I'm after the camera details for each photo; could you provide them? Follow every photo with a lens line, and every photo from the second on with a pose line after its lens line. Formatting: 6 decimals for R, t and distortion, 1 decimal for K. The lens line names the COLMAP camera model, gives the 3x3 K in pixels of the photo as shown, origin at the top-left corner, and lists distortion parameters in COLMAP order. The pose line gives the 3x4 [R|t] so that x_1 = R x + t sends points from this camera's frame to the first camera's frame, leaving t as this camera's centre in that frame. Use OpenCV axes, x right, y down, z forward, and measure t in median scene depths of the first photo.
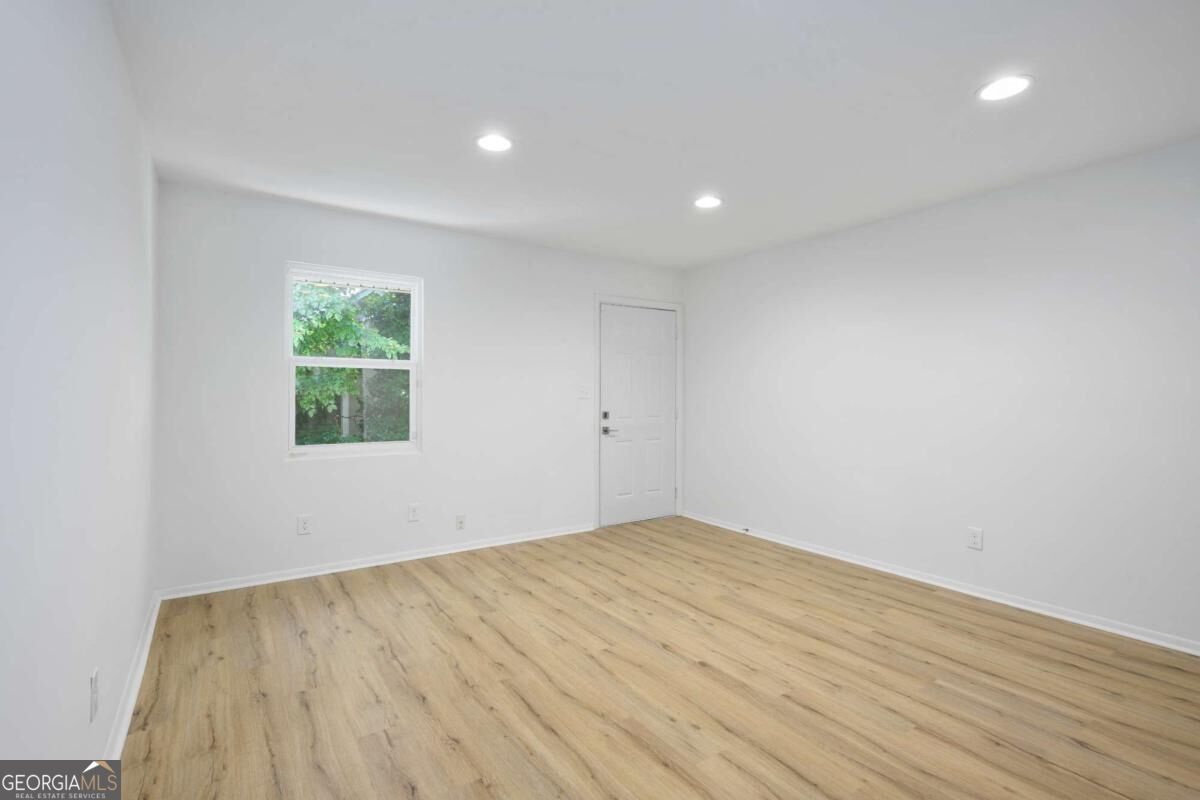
lens RADIAL K [[572.5, 0, 604.6], [0, 572.5, 394.5], [0, 0, 1]] dist [0.004009, 0.001689]
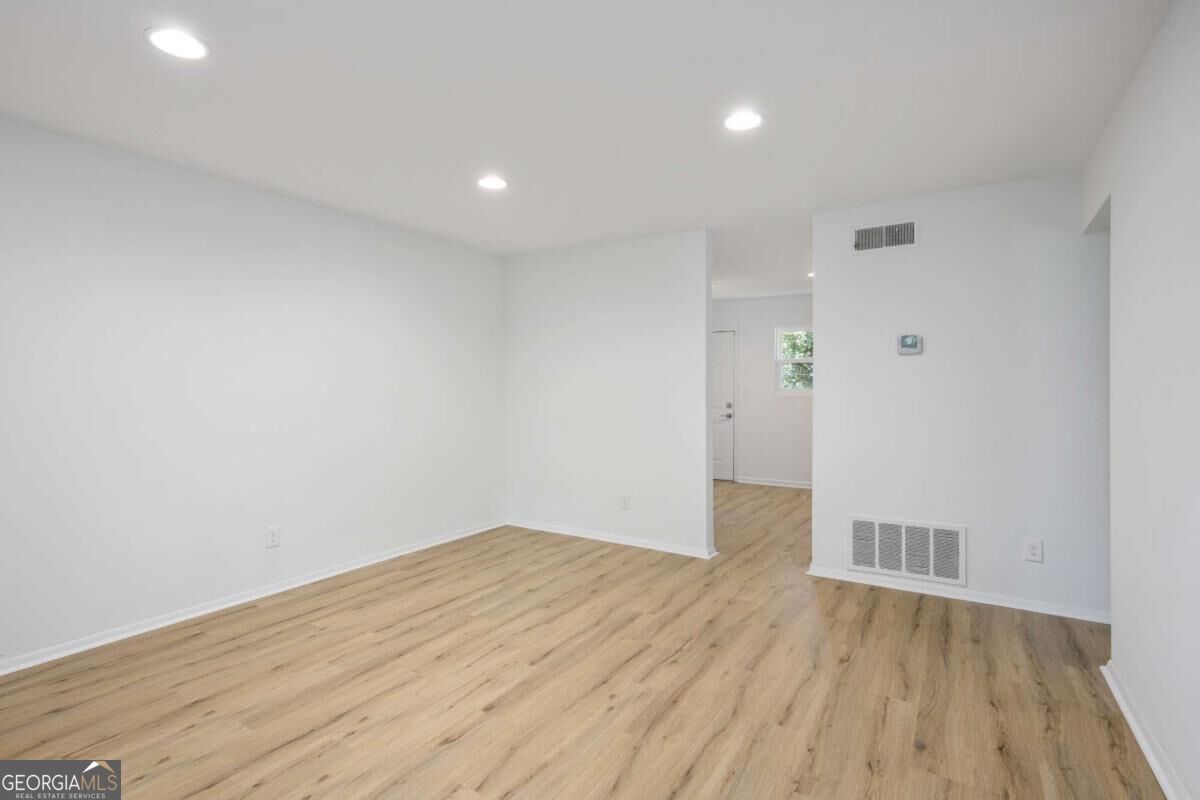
lens RADIAL K [[572.5, 0, 570.6], [0, 572.5, 394.3], [0, 0, 1]] dist [0.004009, 0.001689]
pose [[-0.369279, -0.008632, 0.929278, -0.678646], [0.001900, 0.999948, 0.010044, -0.023783], [-0.929316, 0.005474, -0.369244, 1.178375]]
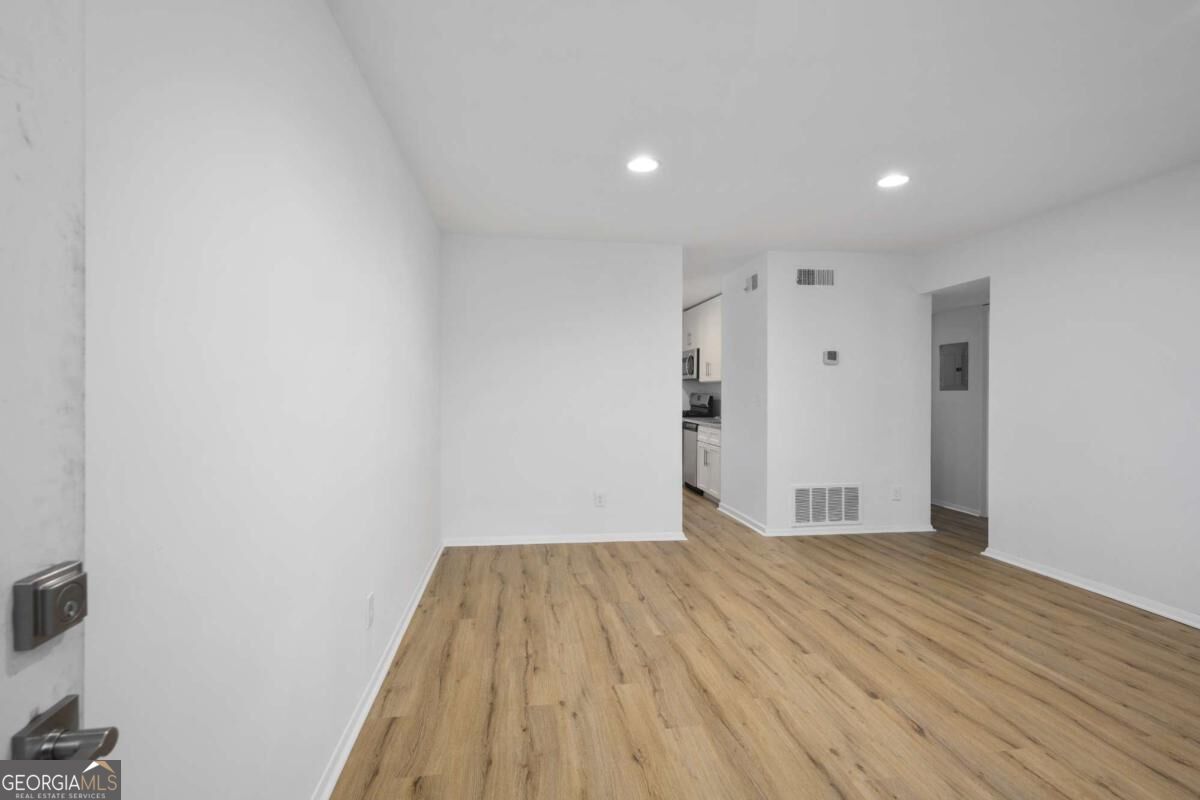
lens RADIAL K [[572.5, 0, 579.2], [0, 572.5, 389.9], [0, 0, 1]] dist [0.004009, 0.001689]
pose [[-0.888470, -0.007900, 0.458867, 0.168614], [-0.007610, 0.999968, 0.002480, -0.011398], [-0.458872, -0.001289, -0.888501, 1.972850]]
